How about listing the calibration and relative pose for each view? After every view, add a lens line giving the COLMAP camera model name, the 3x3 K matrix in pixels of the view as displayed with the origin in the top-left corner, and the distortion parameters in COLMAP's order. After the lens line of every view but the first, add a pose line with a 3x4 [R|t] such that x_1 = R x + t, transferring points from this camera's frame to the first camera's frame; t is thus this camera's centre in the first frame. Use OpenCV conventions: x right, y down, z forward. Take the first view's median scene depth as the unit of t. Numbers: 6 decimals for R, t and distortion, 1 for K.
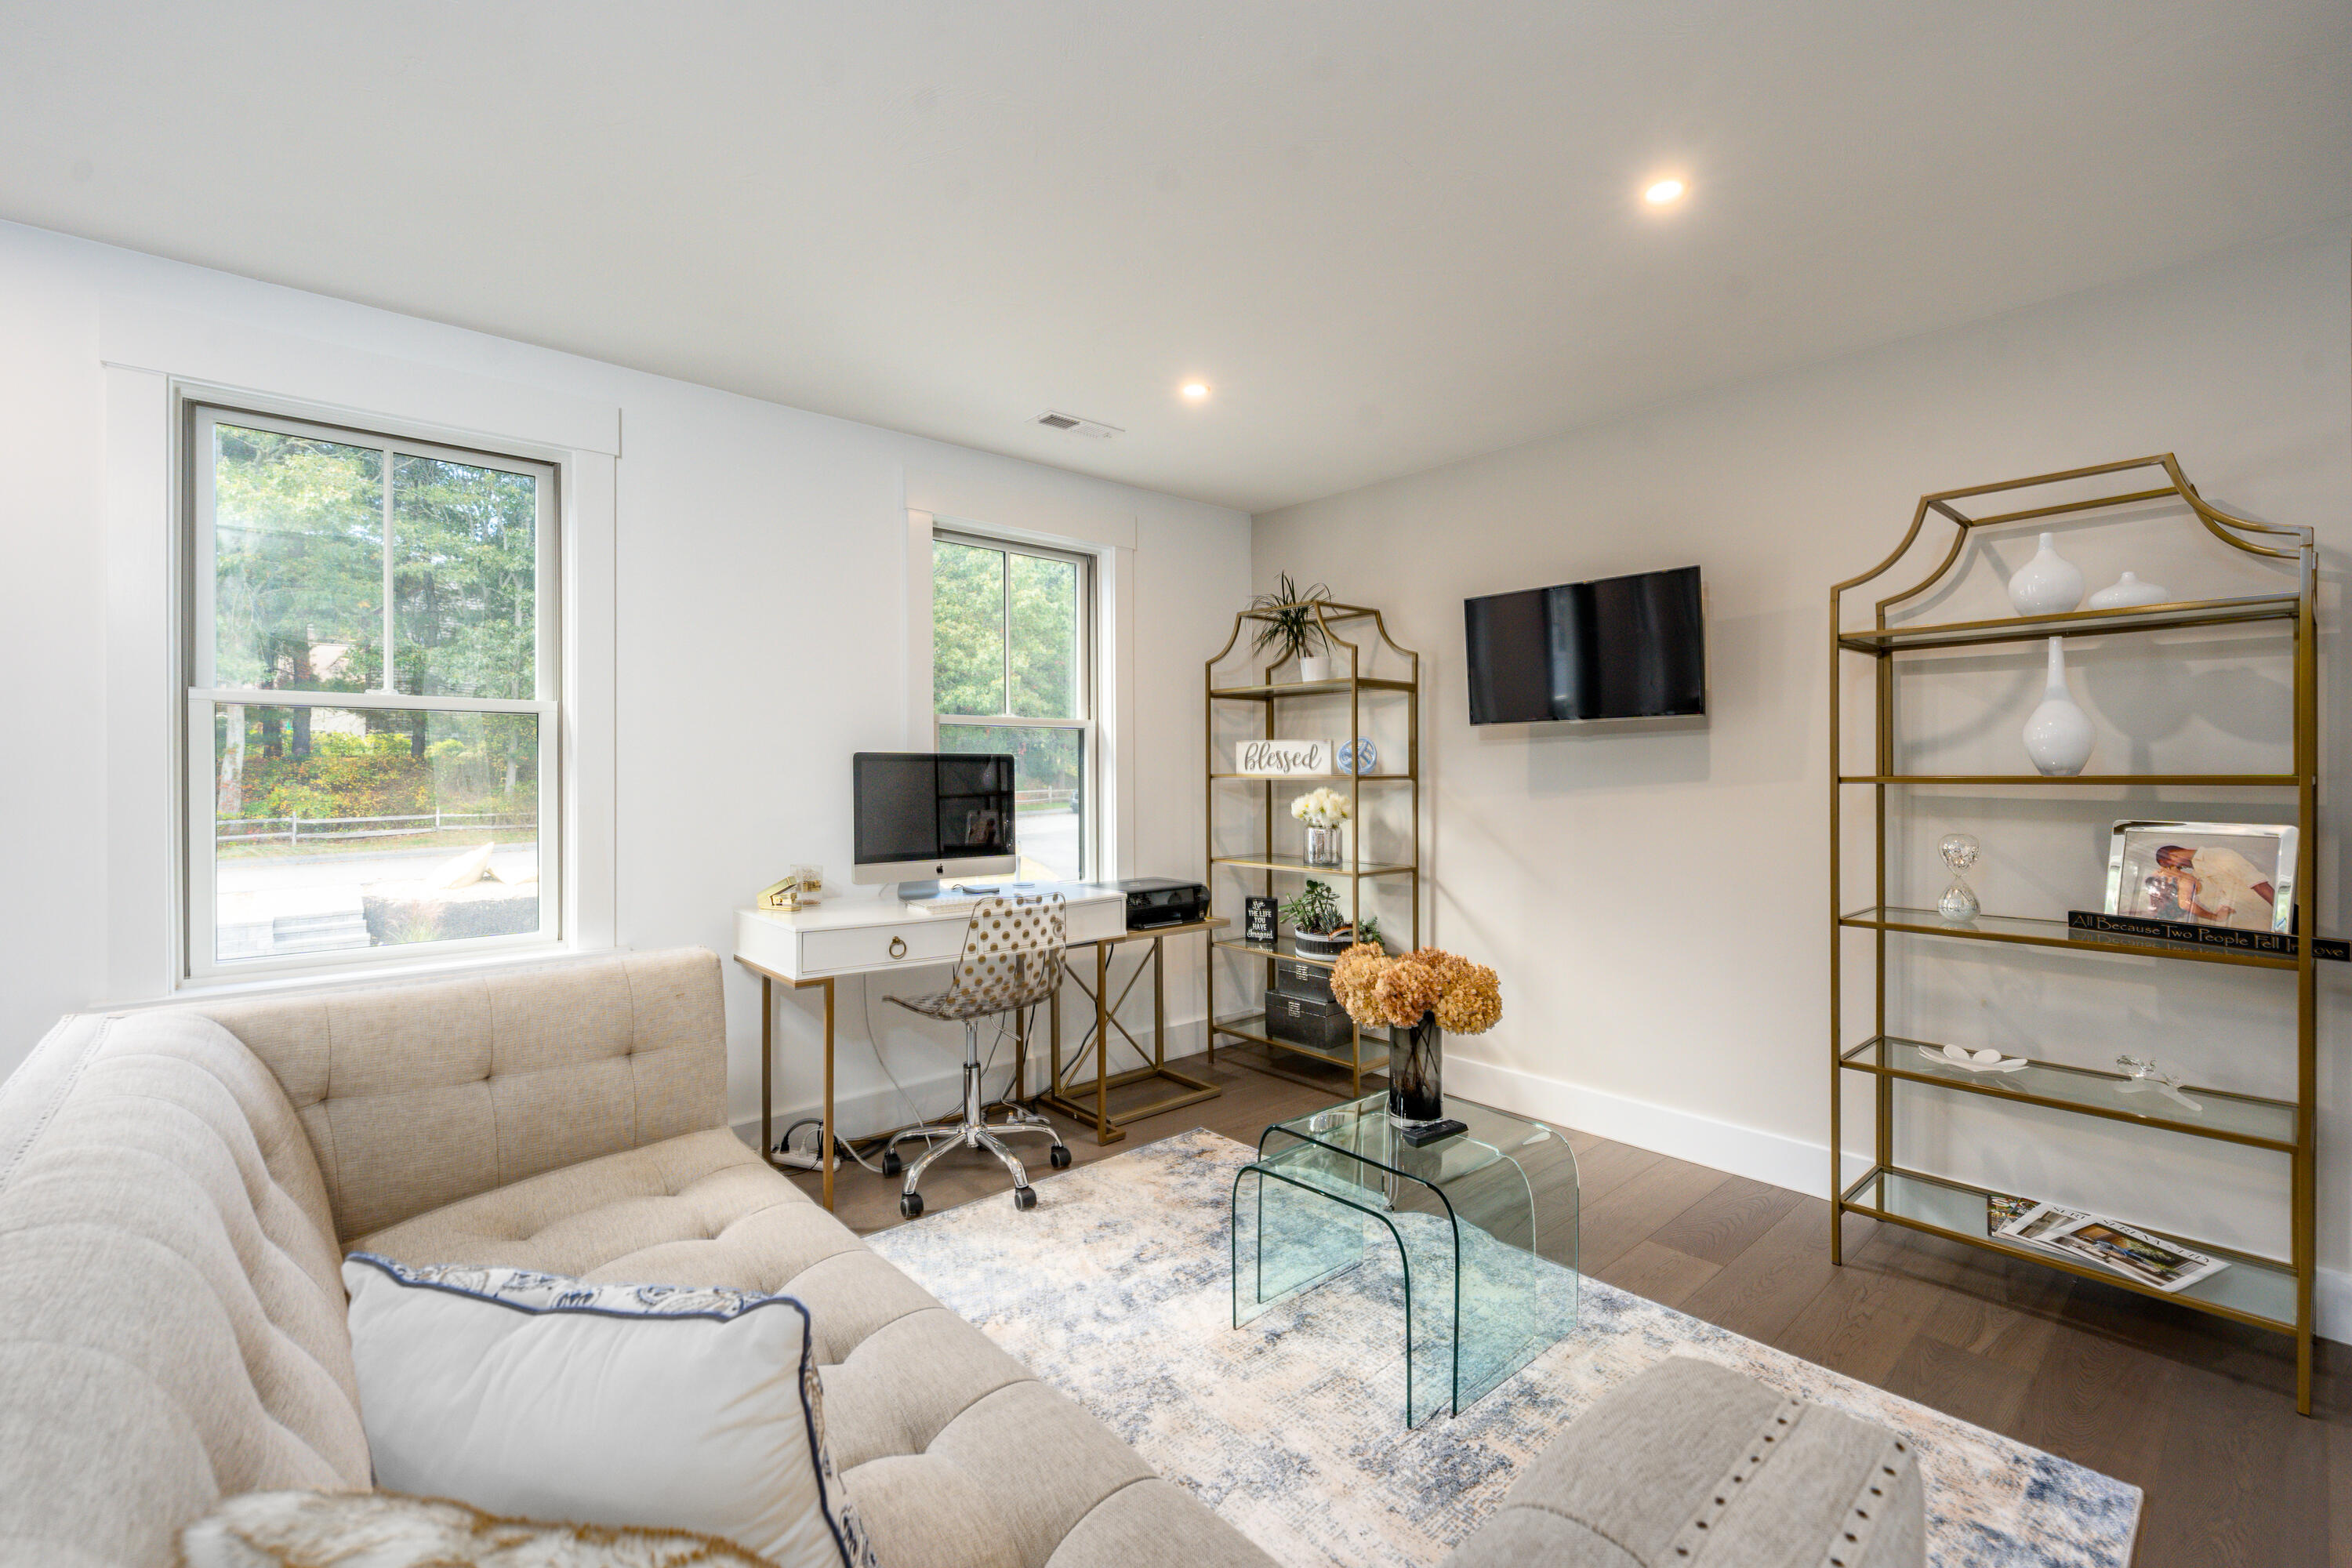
lens RADIAL K [[1023.0, 0, 1182.1], [0, 1023.0, 771.8], [0, 0, 1]] dist [-0.000768, -0.000177]
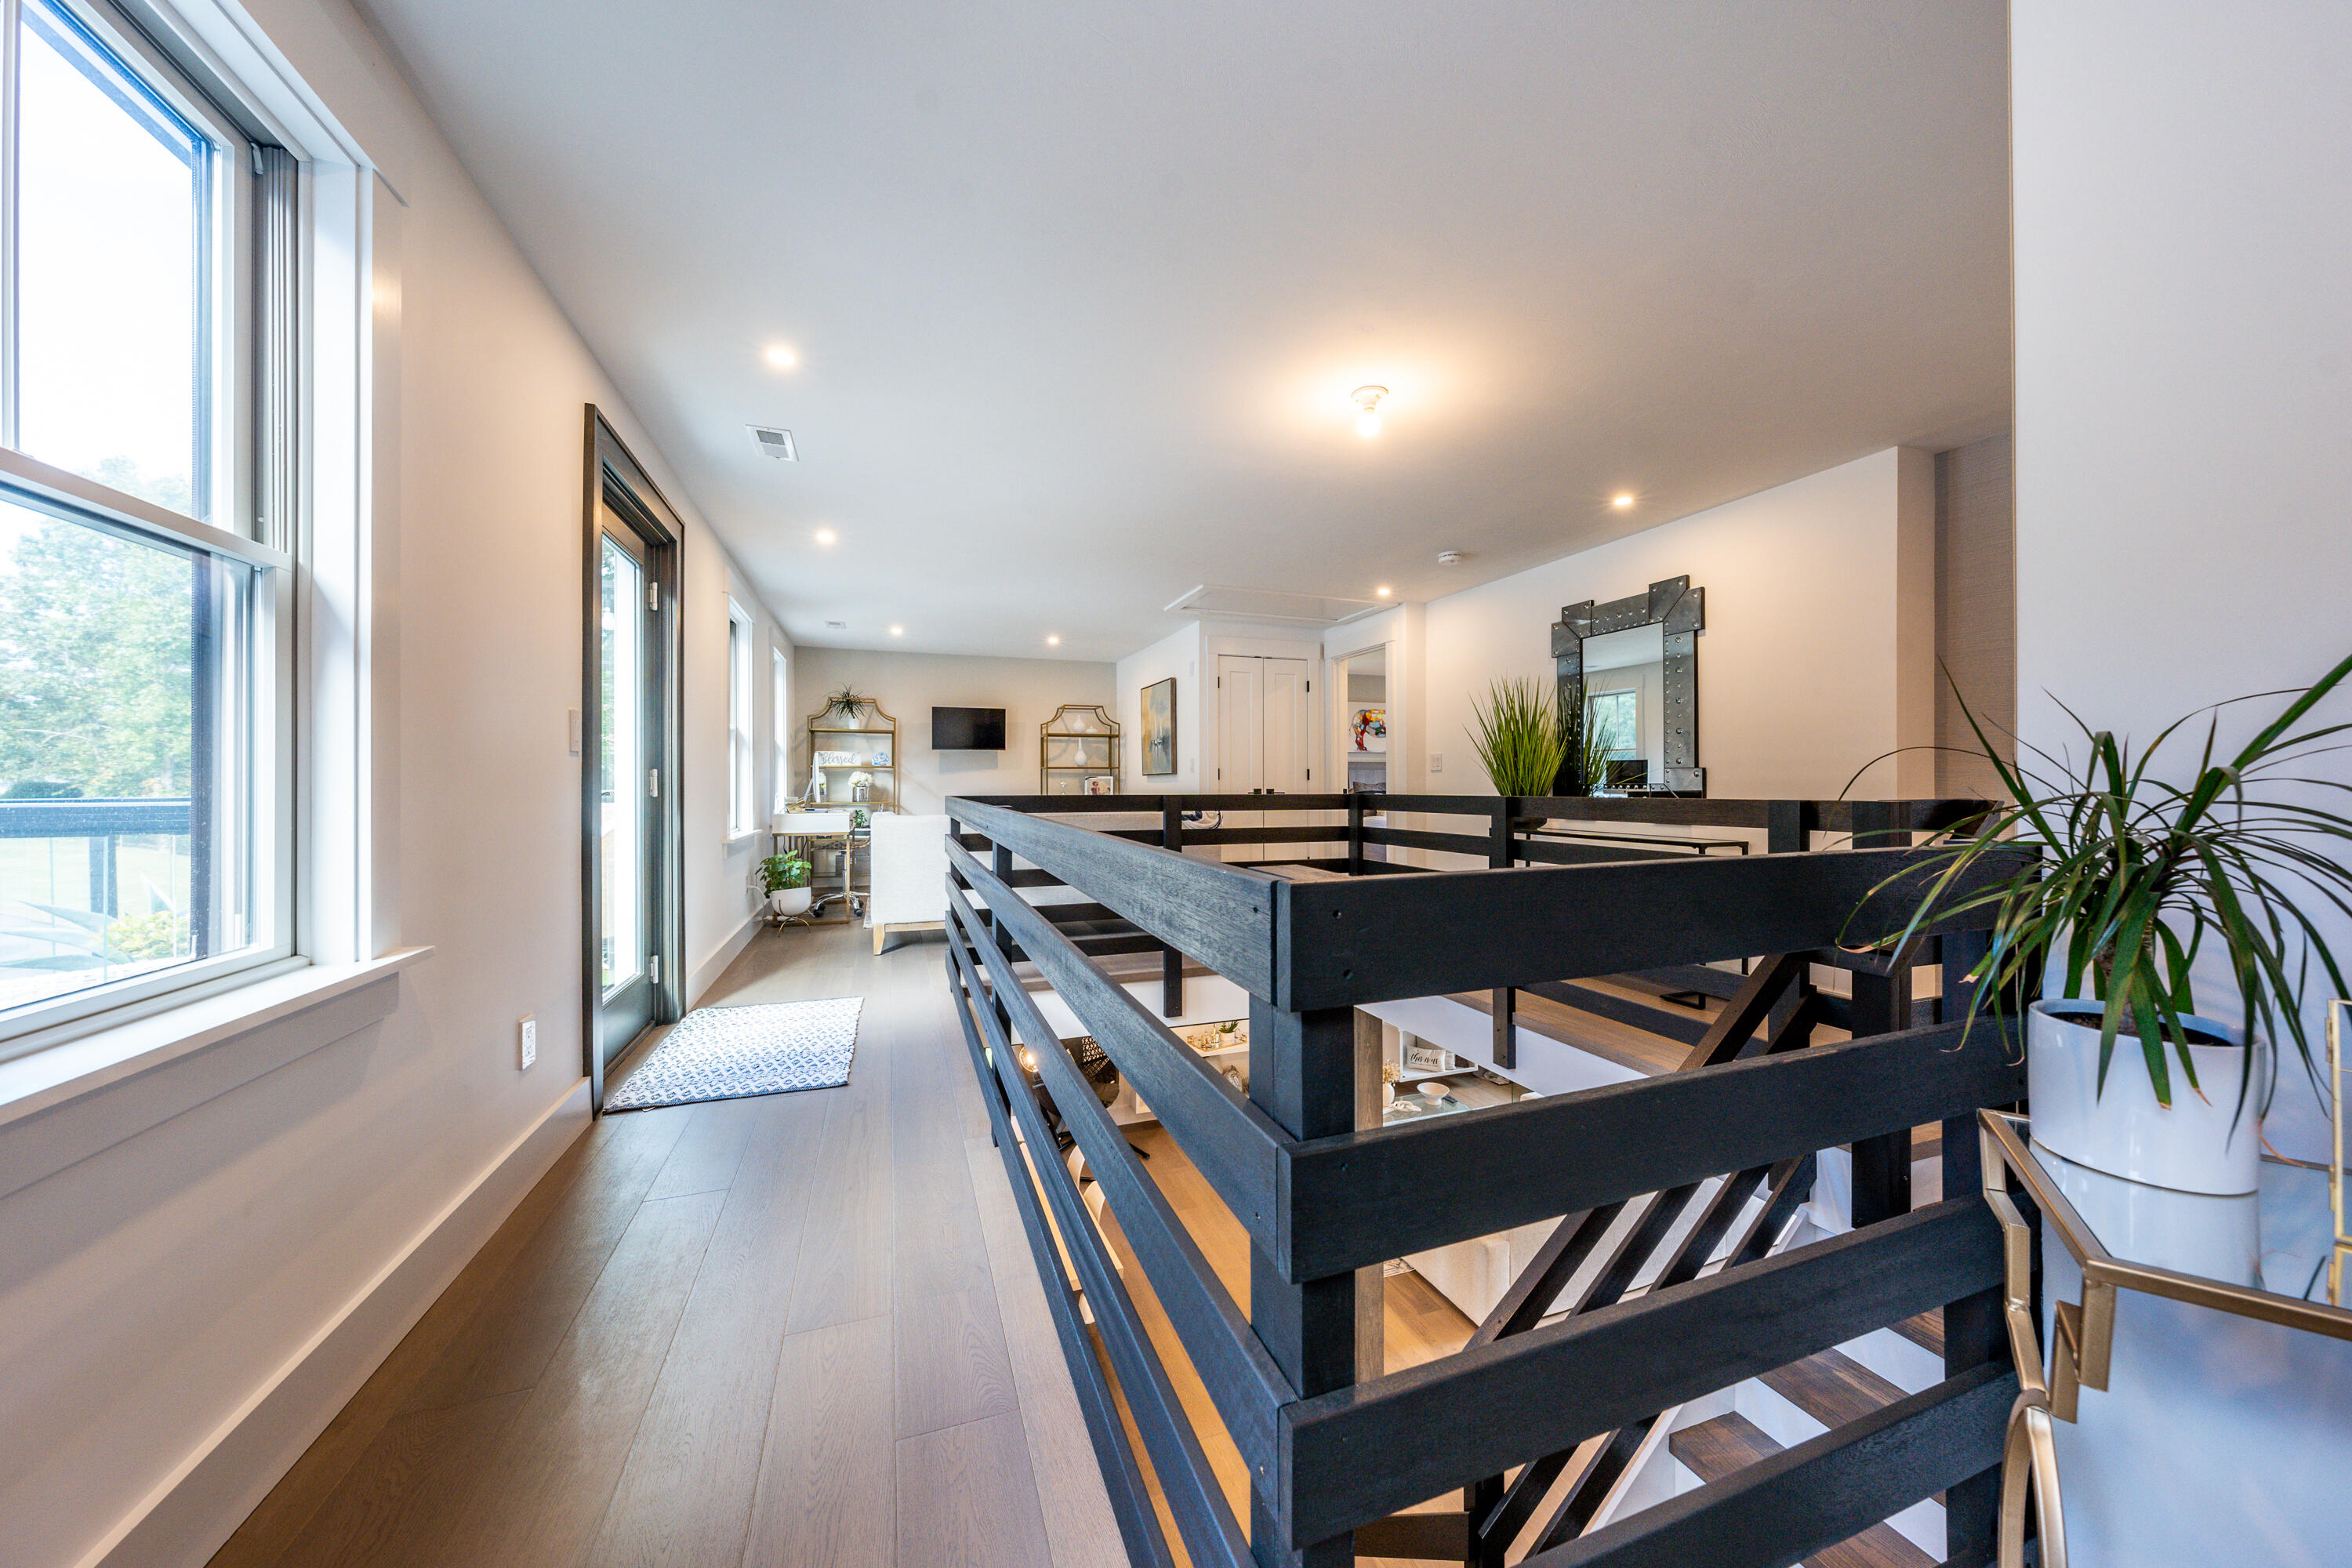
lens RADIAL K [[806.5, 0, 1194.3], [0, 806.5, 782.2], [0, 0, 1]] dist [0.001471, -0.000192]
pose [[0.345419, 0.003637, 0.938442, -1.922926], [0.004481, 0.999975, -0.005525, 0.077771], [-0.938438, 0.006114, 0.345394, -0.612054]]
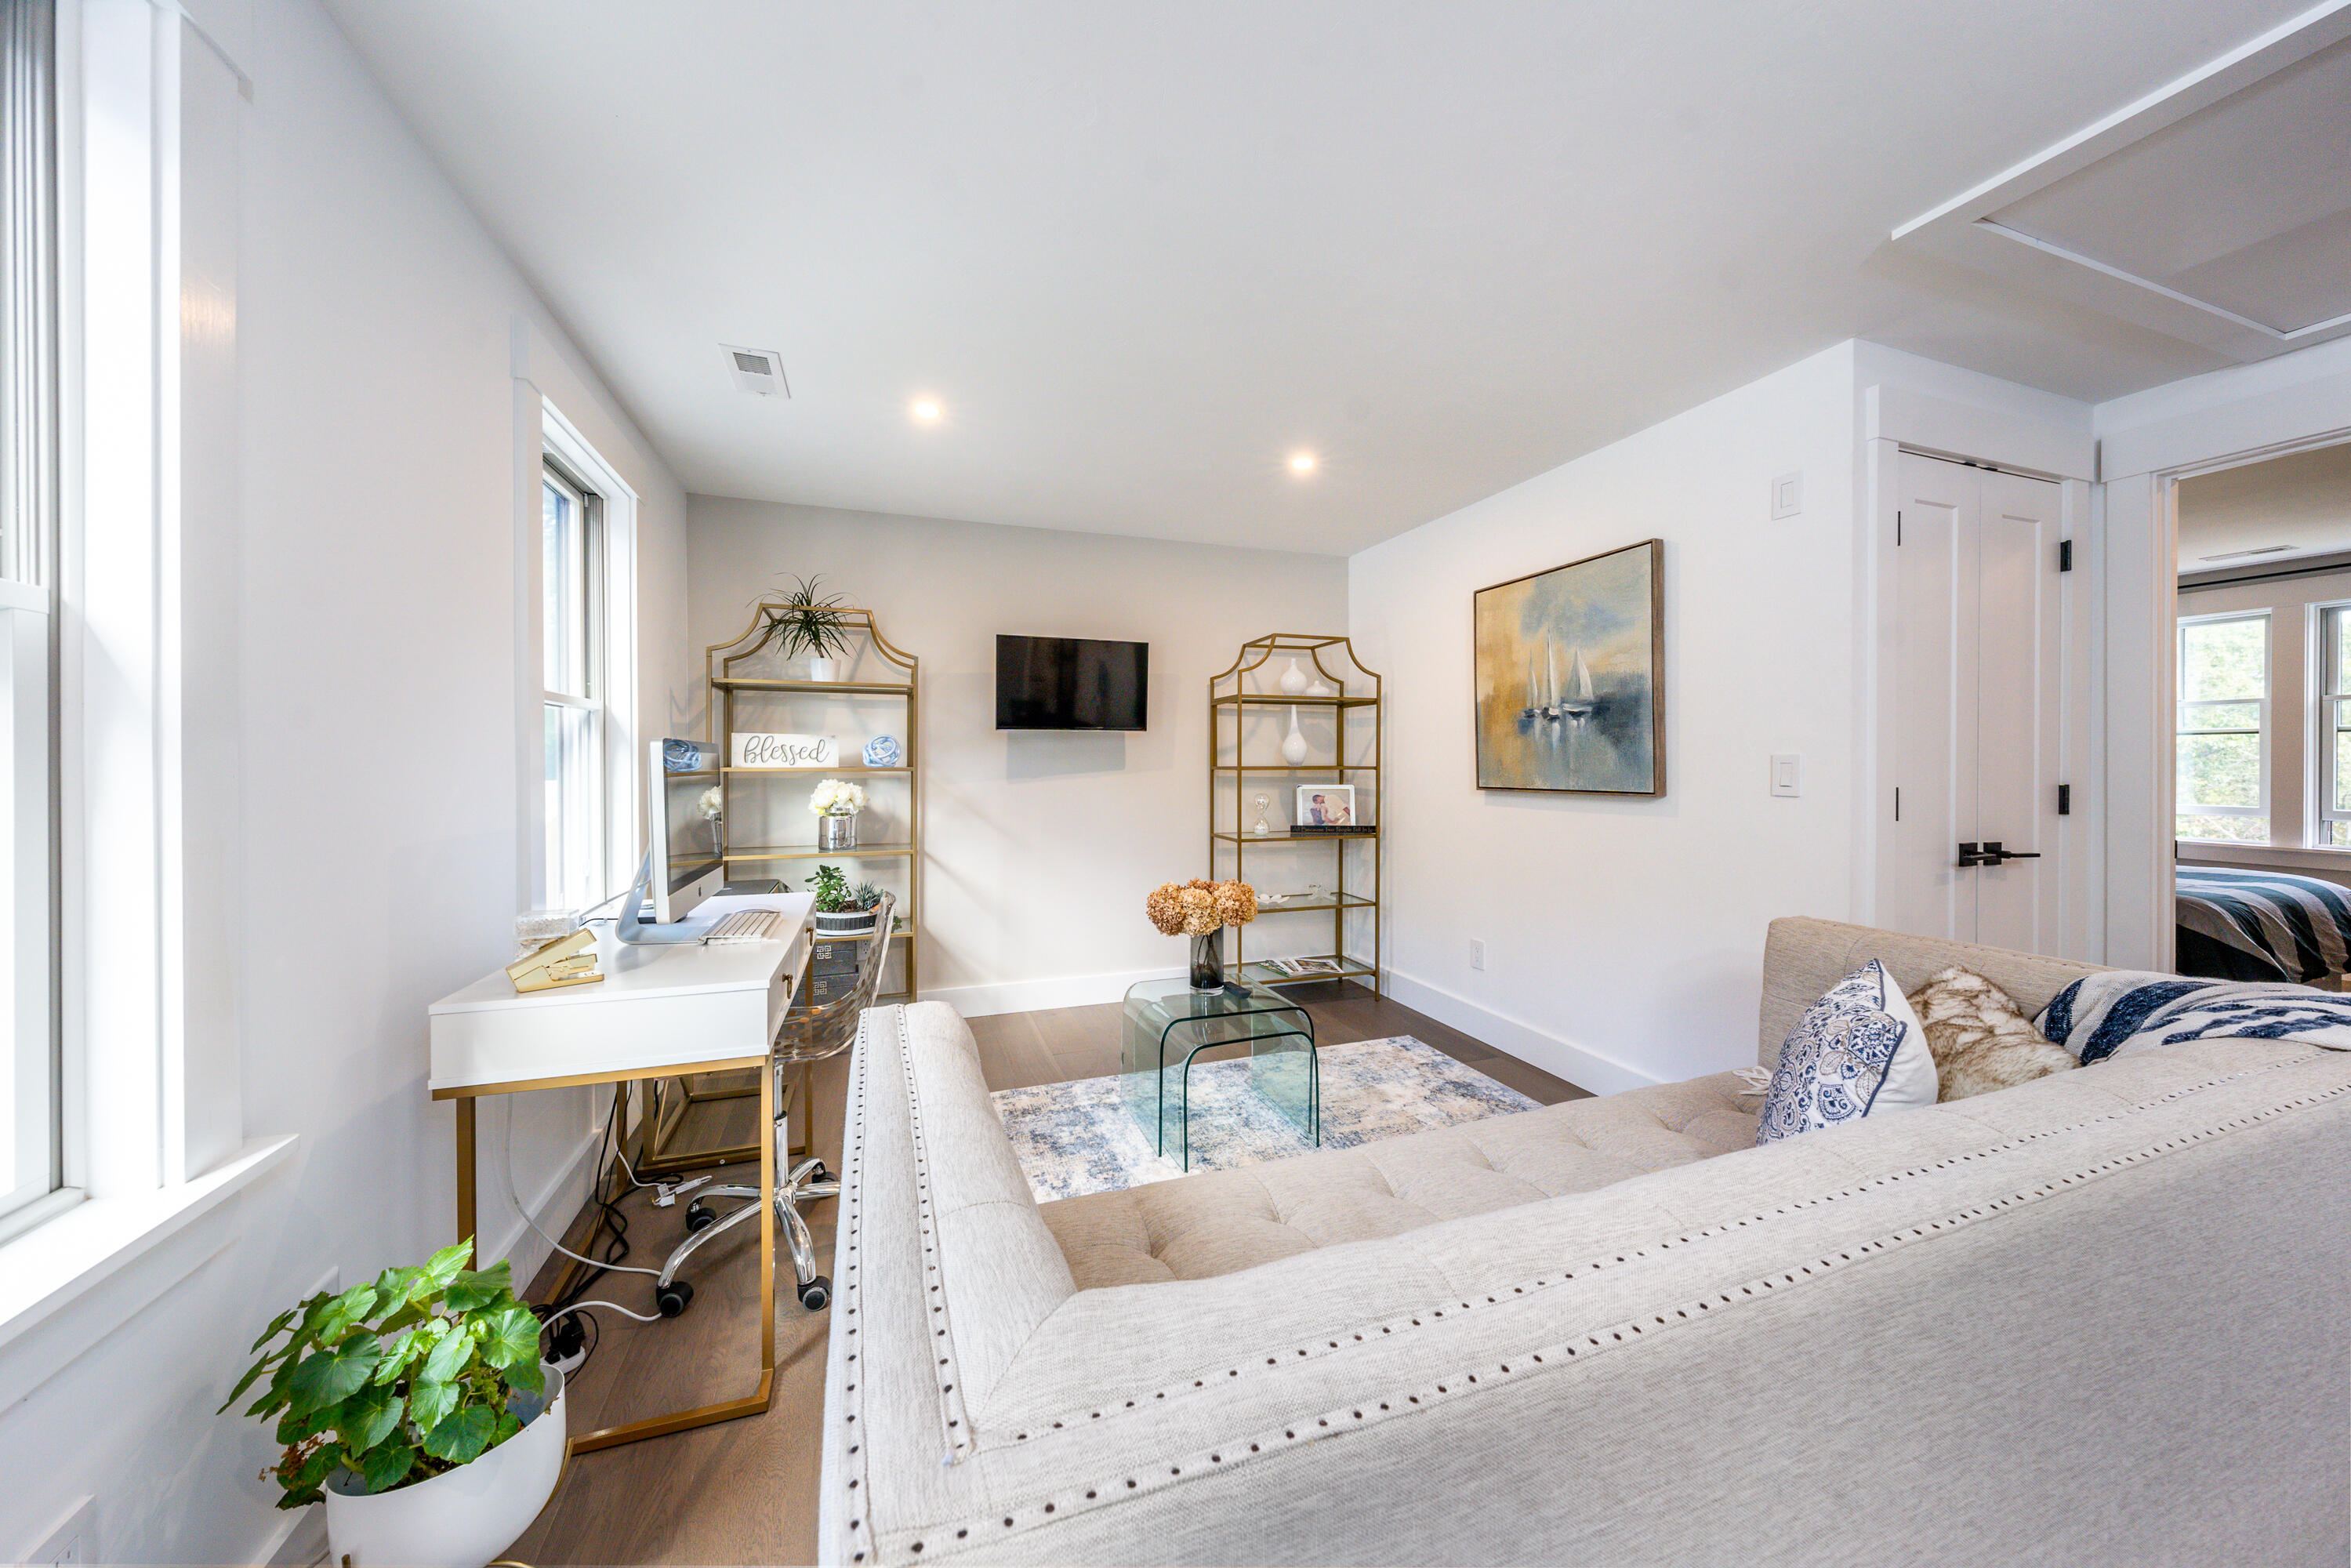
lens RADIAL K [[806.2, 0, 1172.0], [0, 806.2, 772.2], [0, 0, 1]] dist [0.001471, -0.000192]
pose [[0.362371, -0.003216, 0.932029, -0.710448], [0.001825, 0.999995, 0.002741, 0.009445], [-0.932032, 0.000708, 0.362375, 0.472917]]
